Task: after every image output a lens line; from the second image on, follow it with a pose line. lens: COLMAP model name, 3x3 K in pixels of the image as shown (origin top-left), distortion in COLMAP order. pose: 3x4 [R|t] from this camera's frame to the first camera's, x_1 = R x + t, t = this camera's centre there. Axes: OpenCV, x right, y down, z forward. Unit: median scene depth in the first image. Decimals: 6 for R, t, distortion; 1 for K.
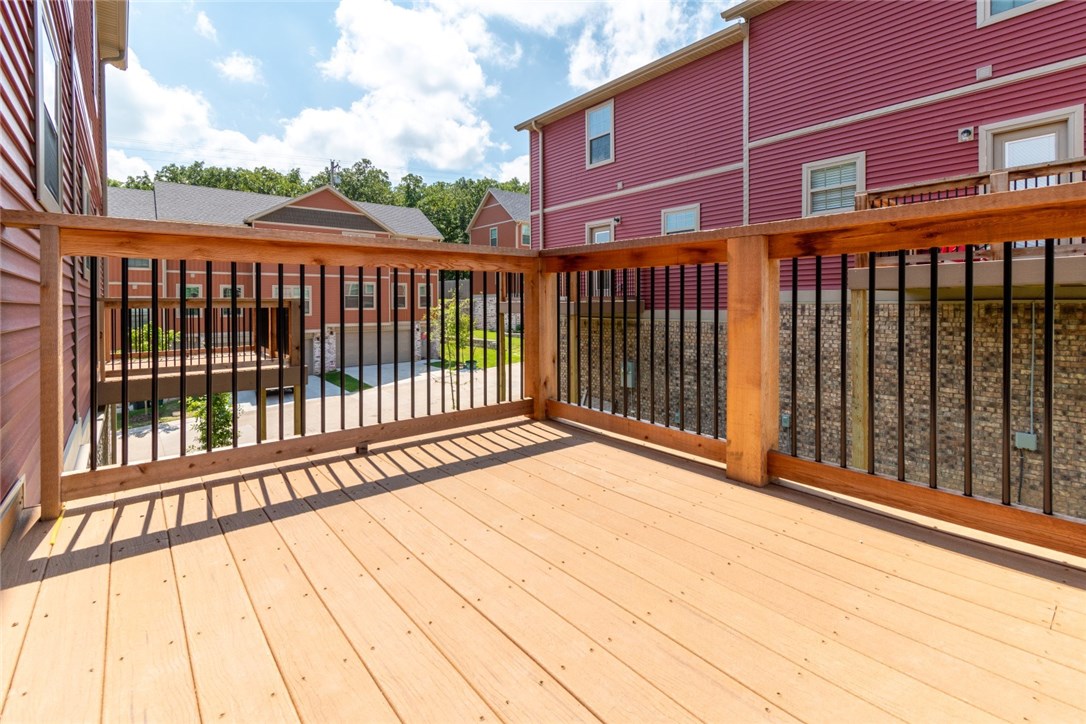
lens RADIAL K [[496.3, 0, 535.3], [0, 496.3, 308.3], [0, 0, 1]] dist [0.001206, -0.000211]
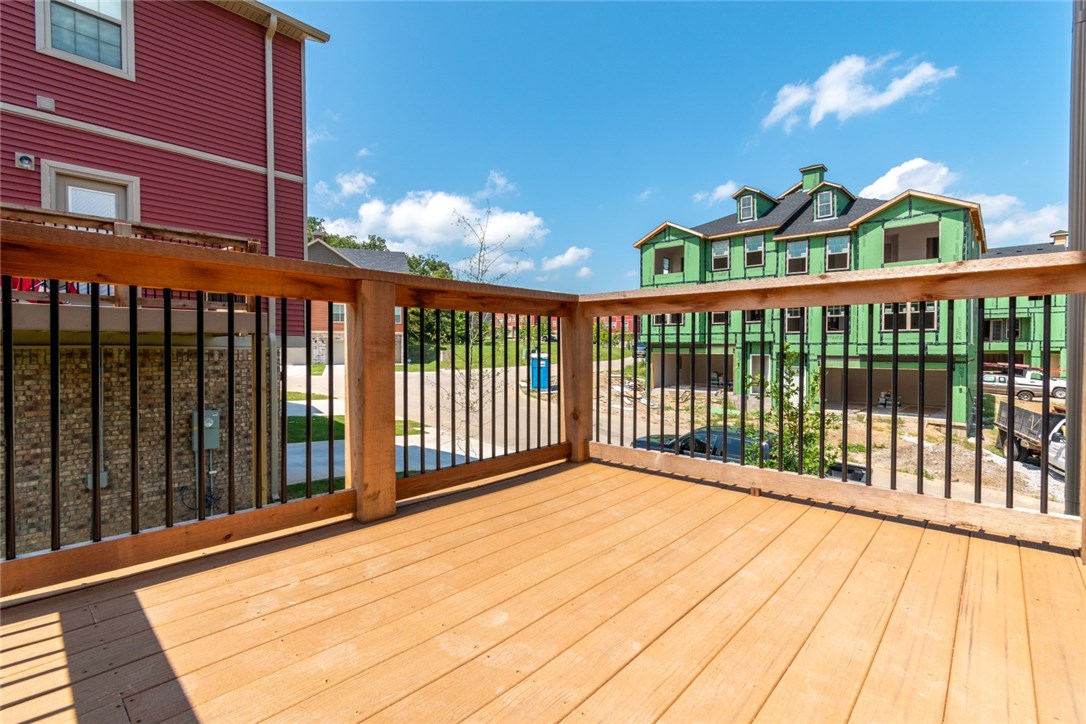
lens RADIAL K [[496.3, 0, 542.4], [0, 496.3, 355.7], [0, 0, 1]] dist [0.001206, -0.000211]
pose [[-0.137614, -0.011363, 0.990421, -0.212291], [0.009470, 0.999873, 0.012787, 0.000260], [-0.990441, 0.011138, -0.137489, 0.263520]]
